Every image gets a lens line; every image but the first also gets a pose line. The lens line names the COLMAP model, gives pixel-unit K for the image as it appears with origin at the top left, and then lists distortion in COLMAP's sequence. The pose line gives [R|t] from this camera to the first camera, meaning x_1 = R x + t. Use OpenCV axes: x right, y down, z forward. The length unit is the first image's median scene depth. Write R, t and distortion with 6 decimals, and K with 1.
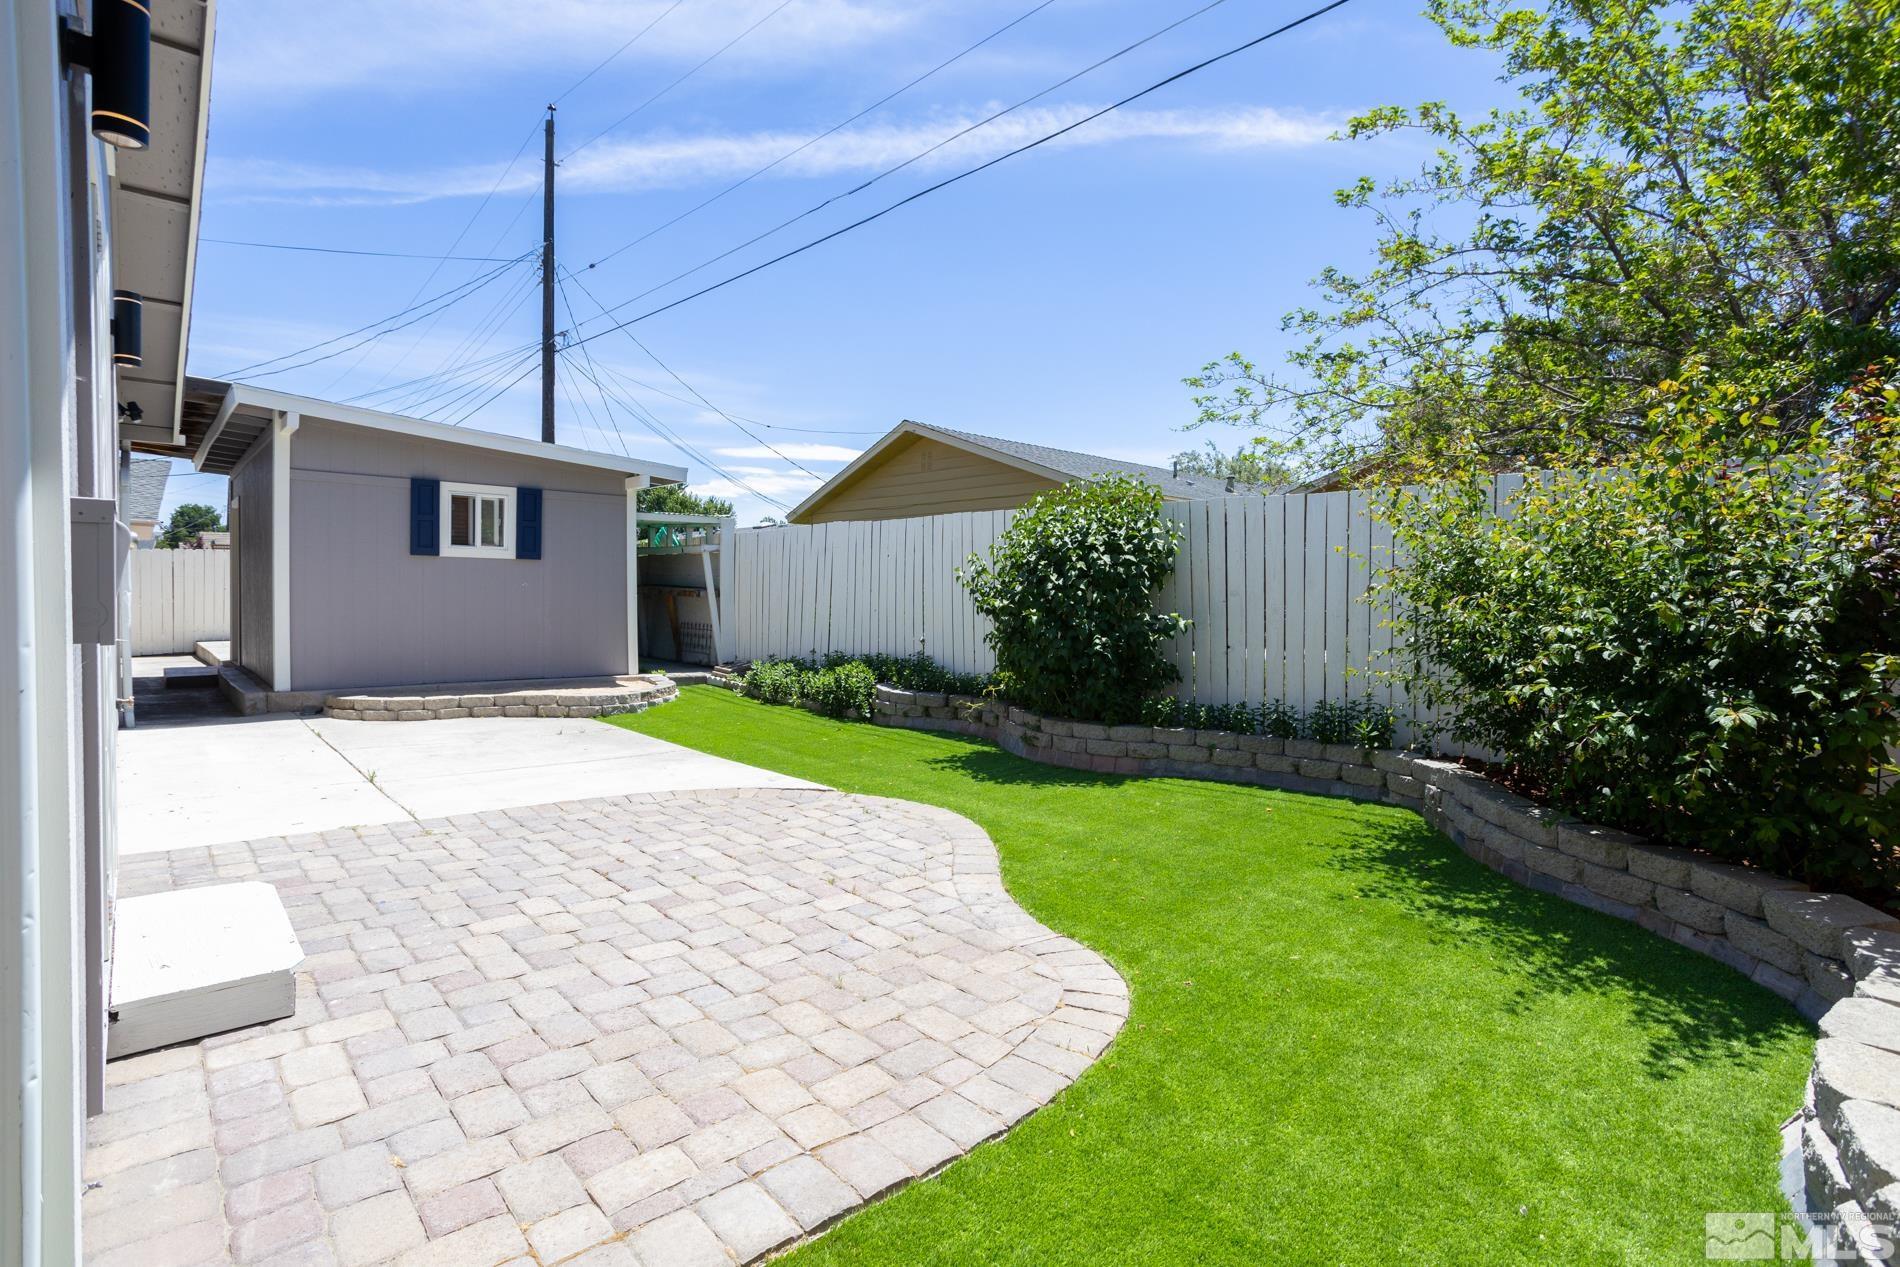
lens RADIAL K [[911.2, 0, 953.3], [0, 911.2, 609.5], [0, 0, 1]] dist [-0.046650, 0.032421]
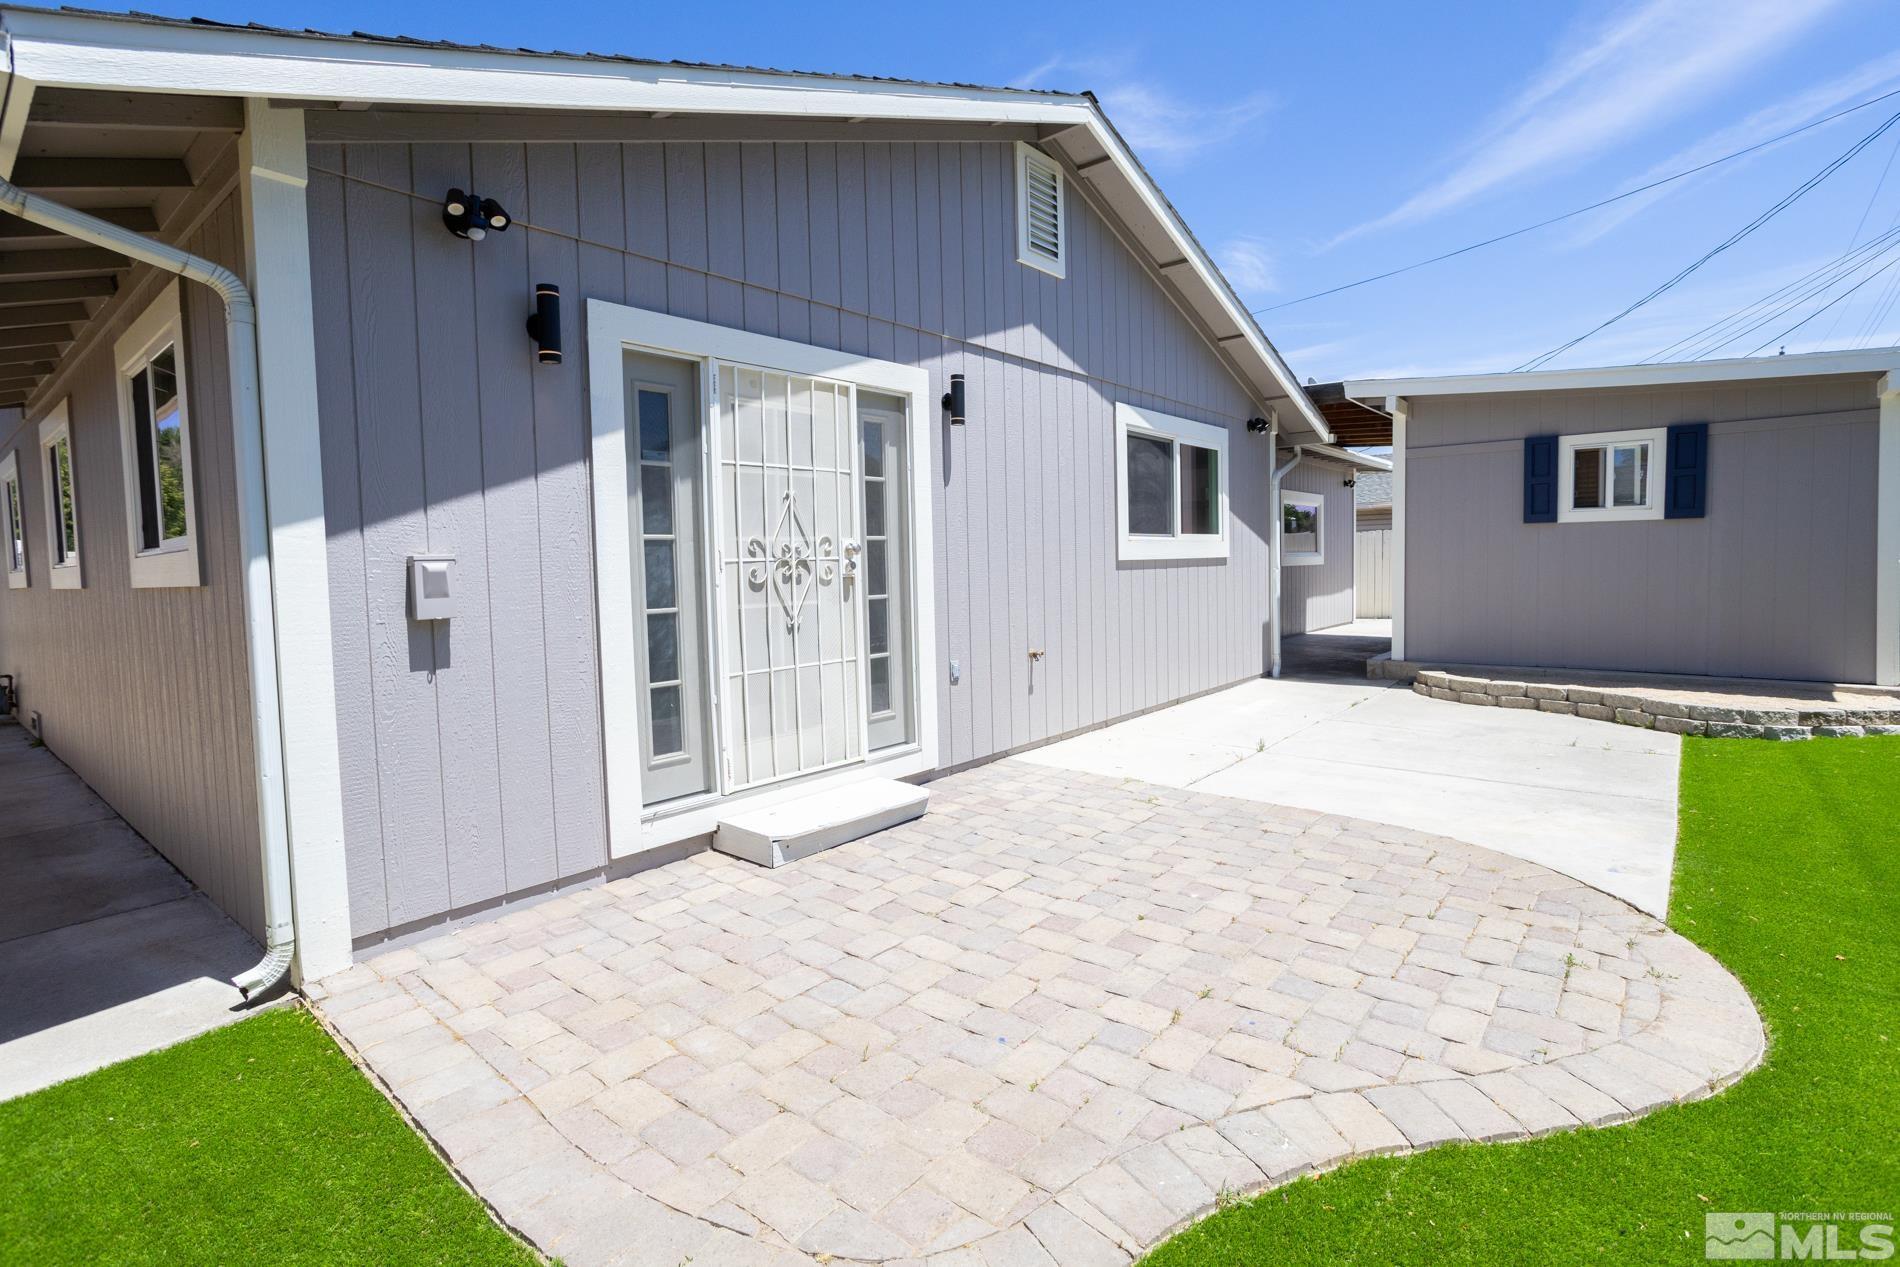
lens RADIAL K [[911.2, 0, 953.3], [0, 911.2, 609.5], [0, 0, 1]] dist [-0.046650, 0.032421]
pose [[0.131977, 0.036036, -0.990598, 0.218469], [0.004543, 0.999306, 0.036958, -0.009939], [0.991242, -0.009378, 0.131722, 0.303221]]
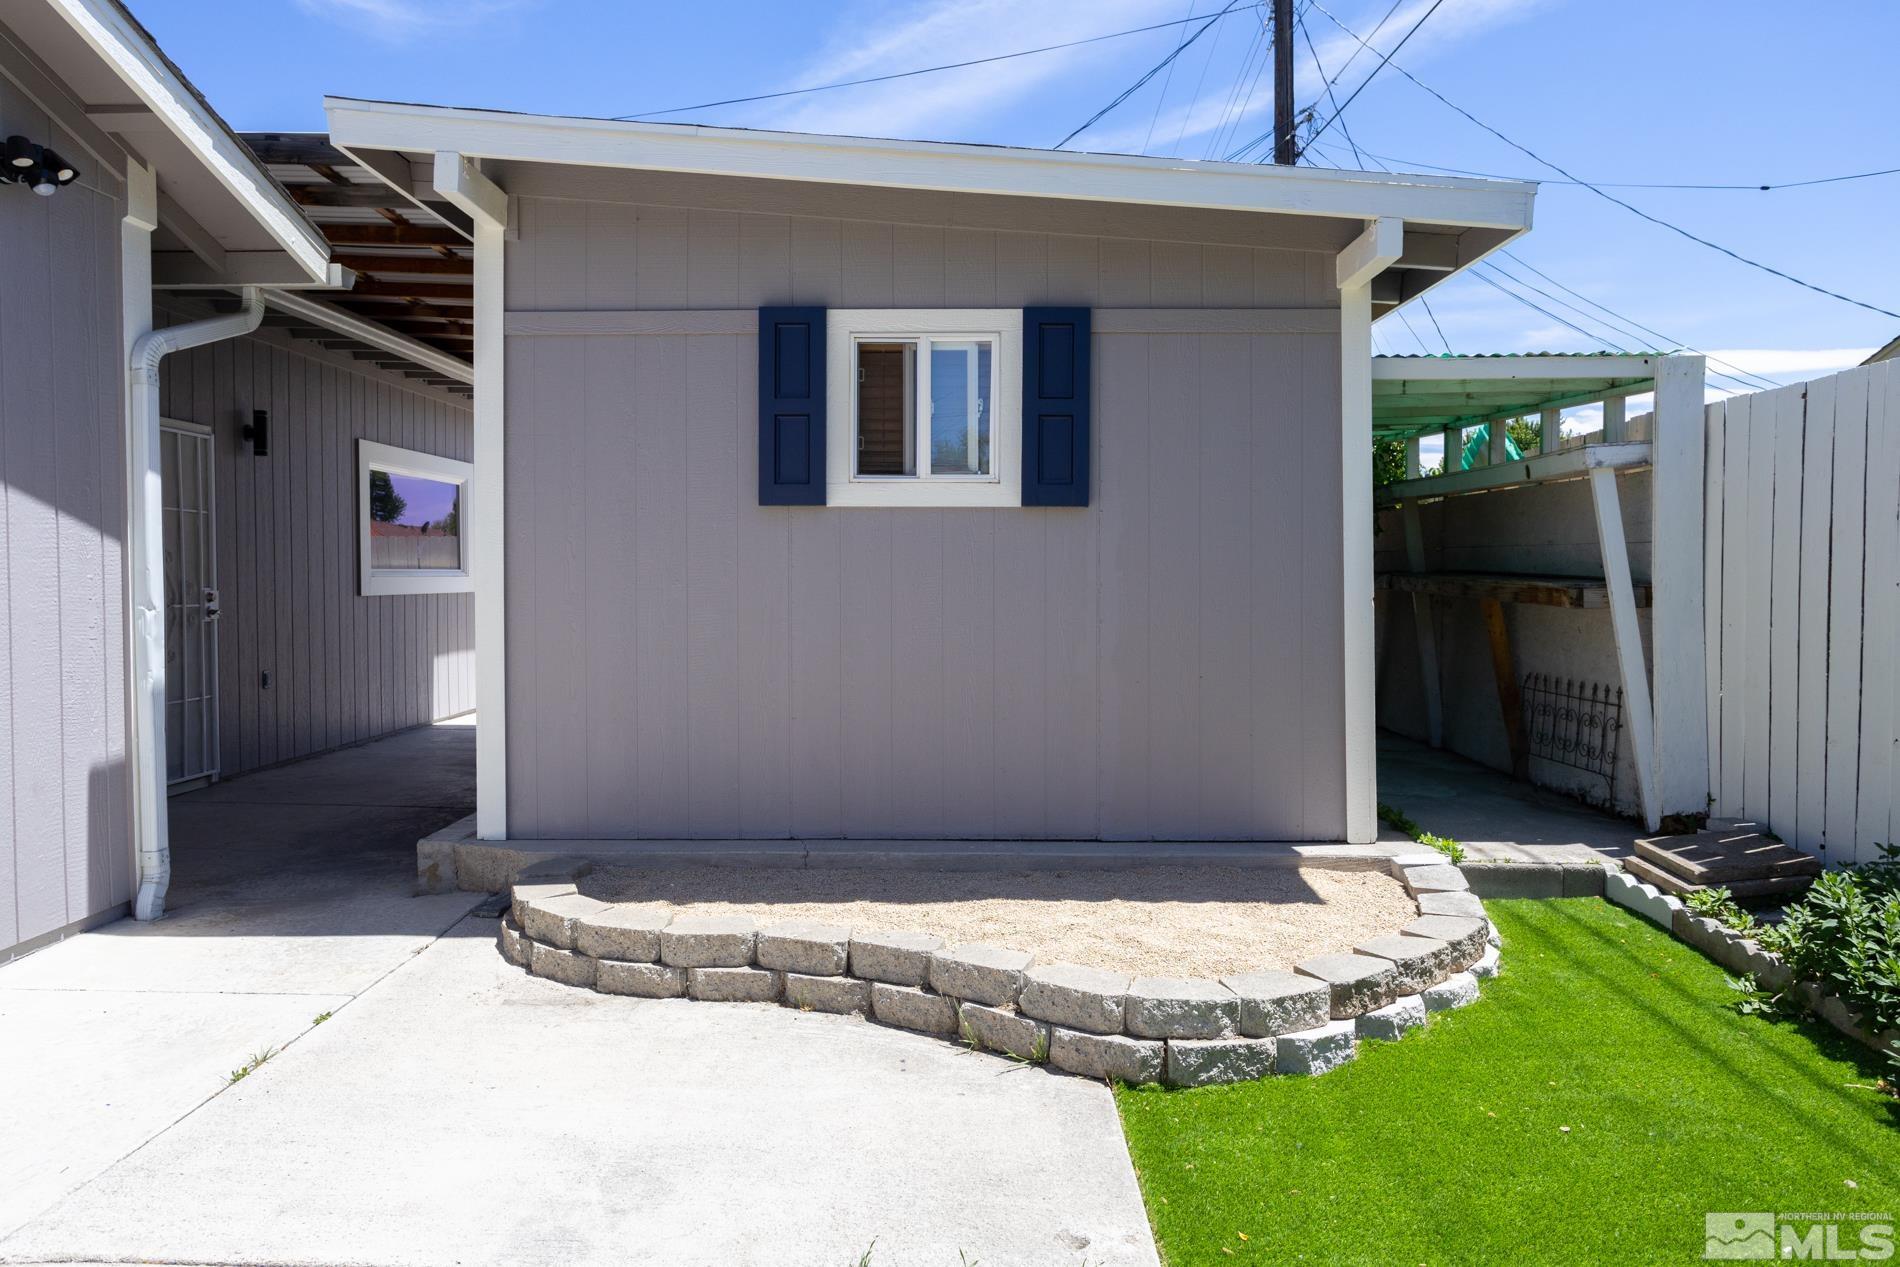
lens RADIAL K [[1193.6, 0, 946.6], [0, 1193.6, 598.9], [0, 0, 1]] dist [-0.039914, 0.073601]
pose [[0.719936, -0.000336, -0.694041, -0.185861], [-0.000988, 0.999998, -0.001509, -0.019709], [0.694040, 0.001772, 0.719934, 0.674003]]
